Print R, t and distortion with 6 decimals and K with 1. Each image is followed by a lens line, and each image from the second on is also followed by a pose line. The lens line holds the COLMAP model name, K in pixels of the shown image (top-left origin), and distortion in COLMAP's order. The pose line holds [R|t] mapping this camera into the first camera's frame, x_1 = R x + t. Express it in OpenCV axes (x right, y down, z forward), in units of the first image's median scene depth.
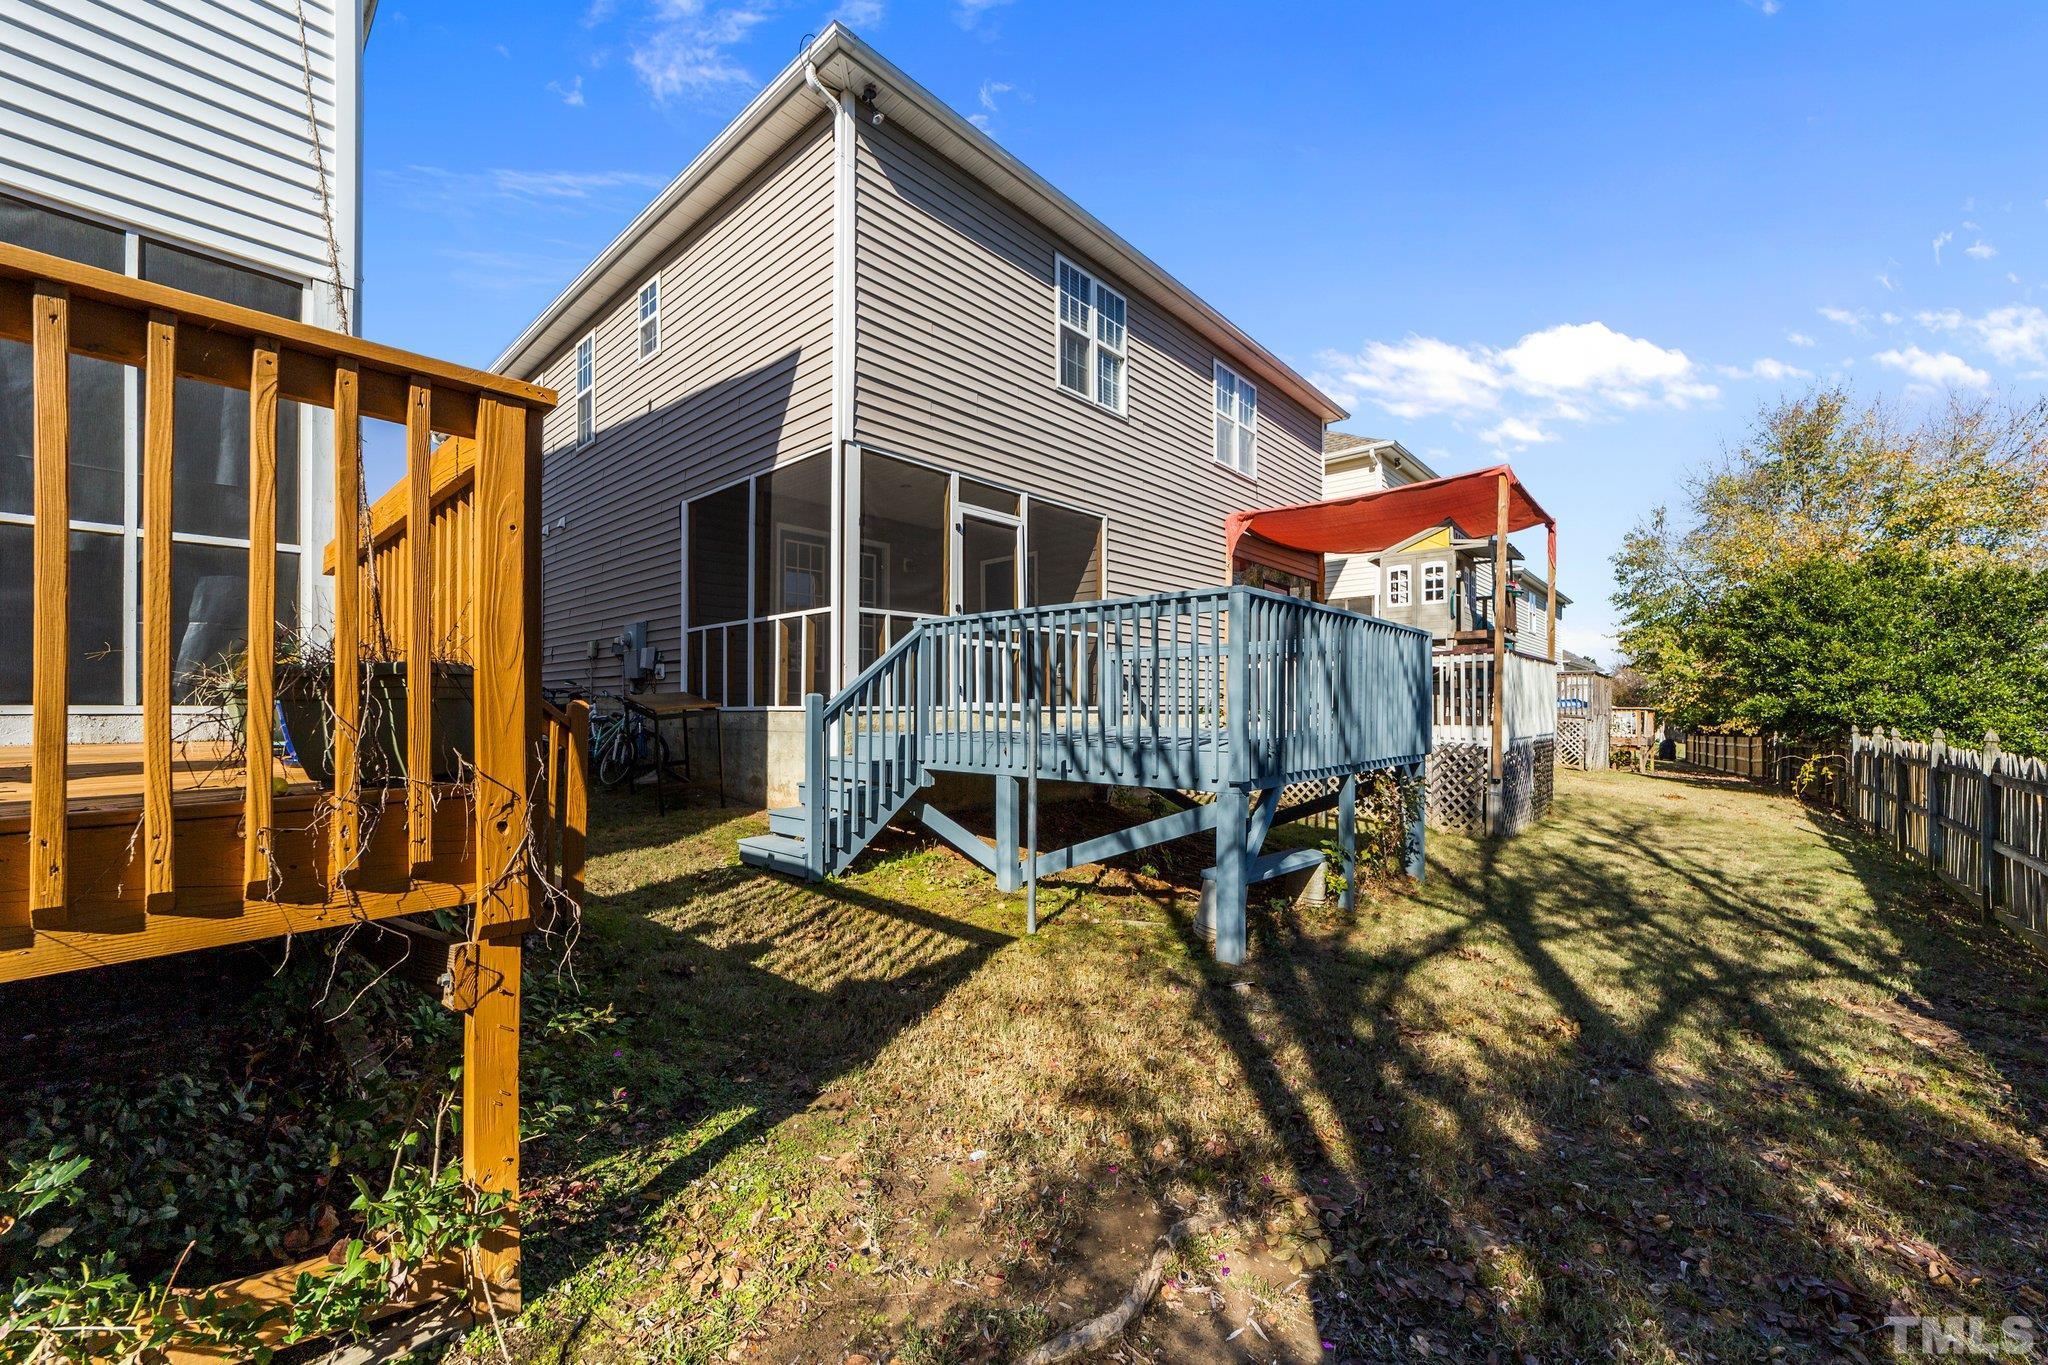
lens RADIAL K [[797.2, 0, 1025.8], [0, 797.2, 696.6], [0, 0, 1]] dist [-0.002019, 0.000001]
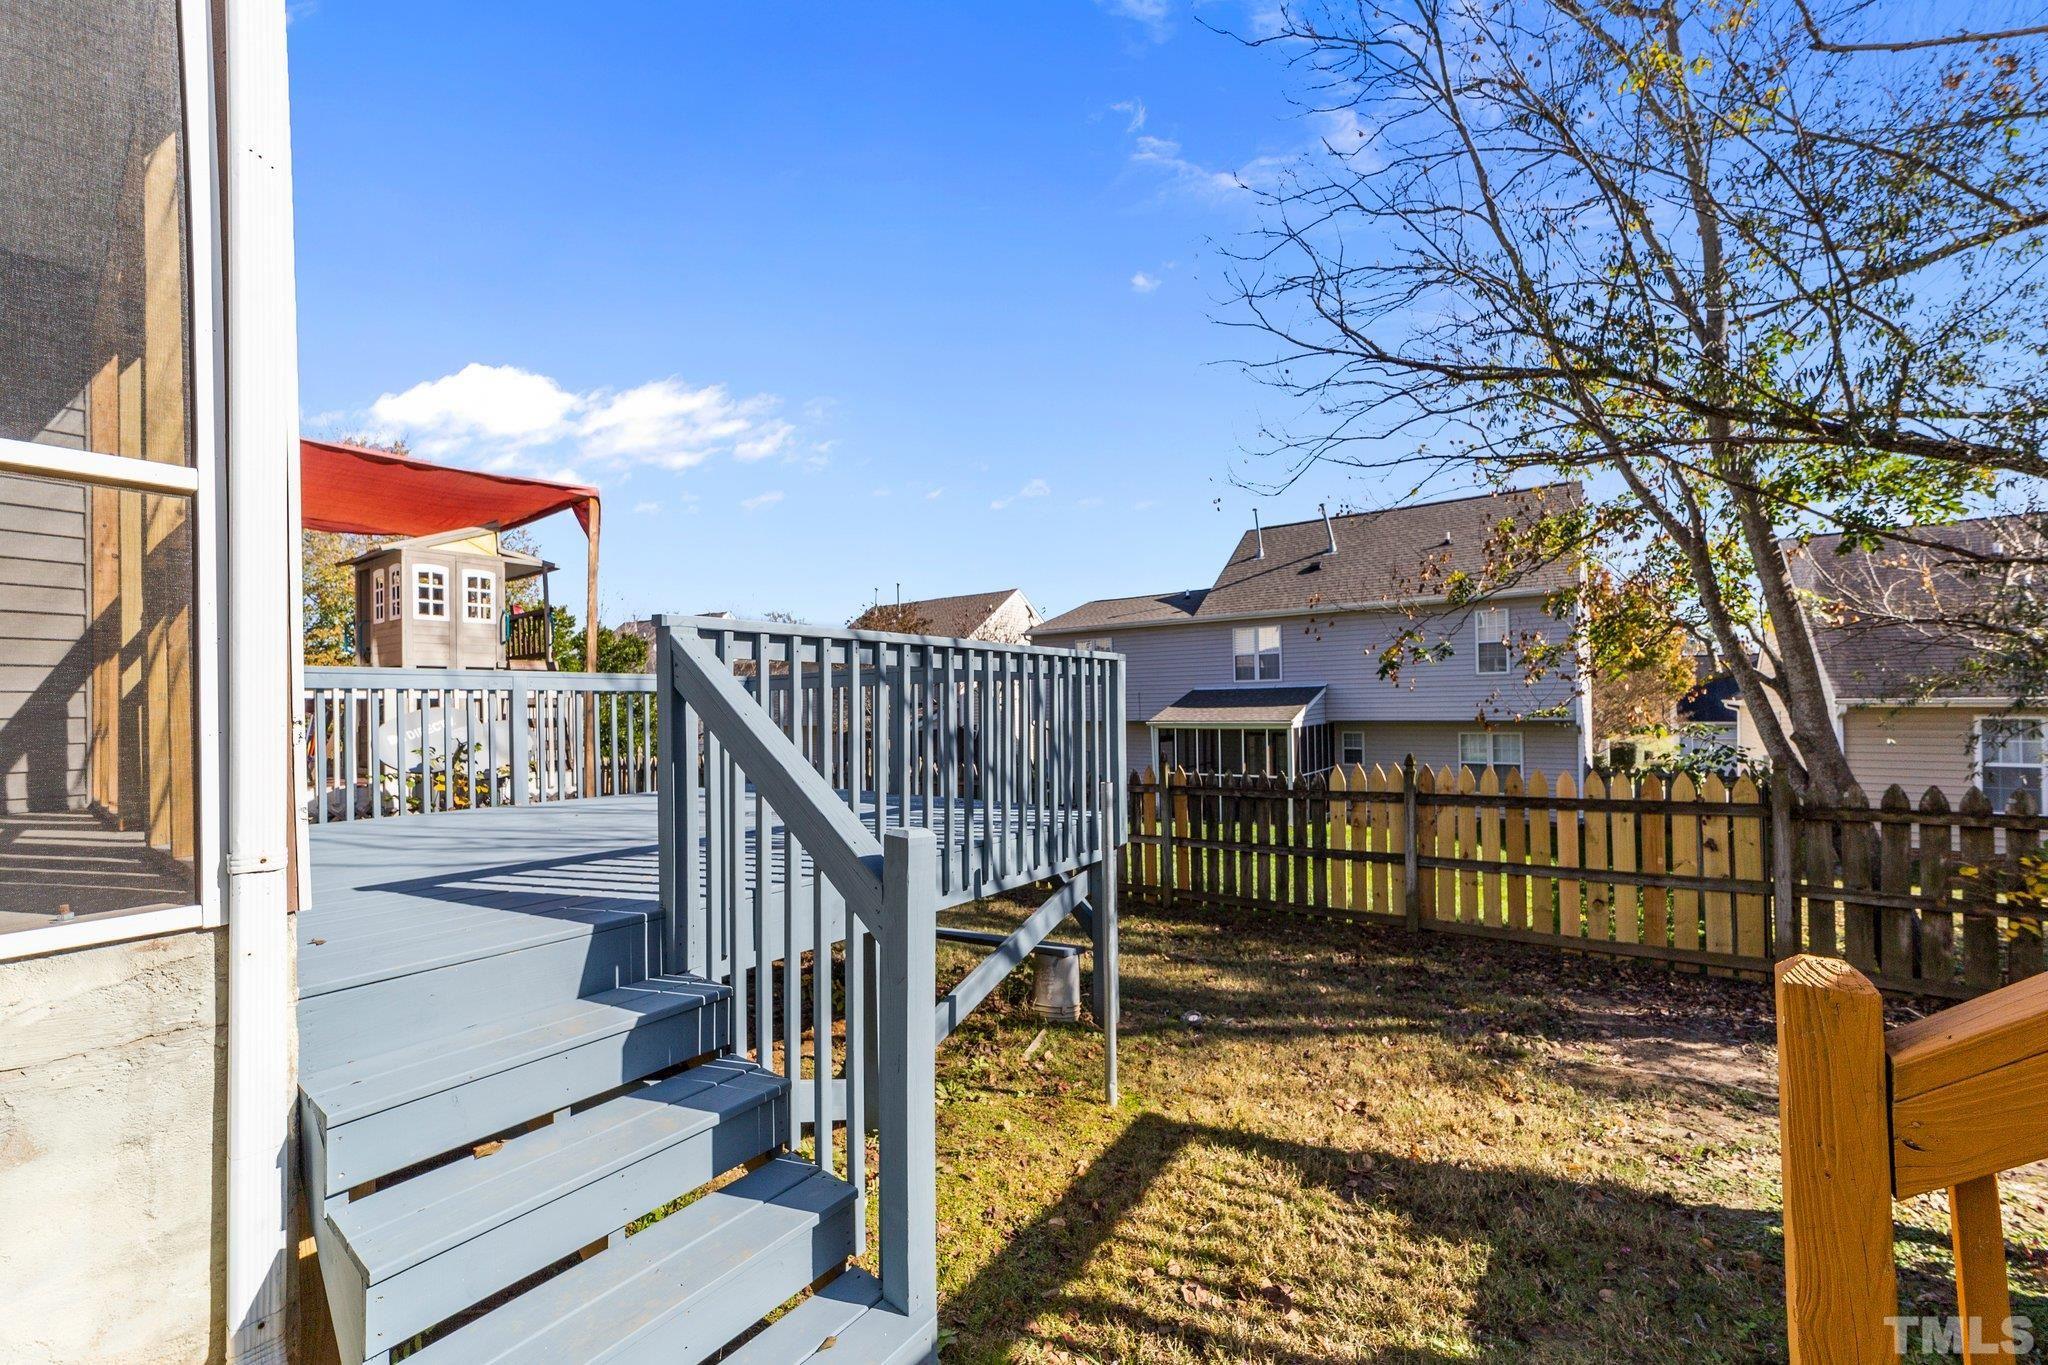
lens RADIAL K [[797.2, 0, 1025.8], [0, 797.2, 696.6], [0, 0, 1]] dist [-0.002019, 0.000001]
pose [[-0.073698, 0.009683, 0.997234, -0.696949], [0.010973, 0.999900, -0.008898, -0.065547], [-0.997220, 0.010287, -0.073797, 1.113724]]
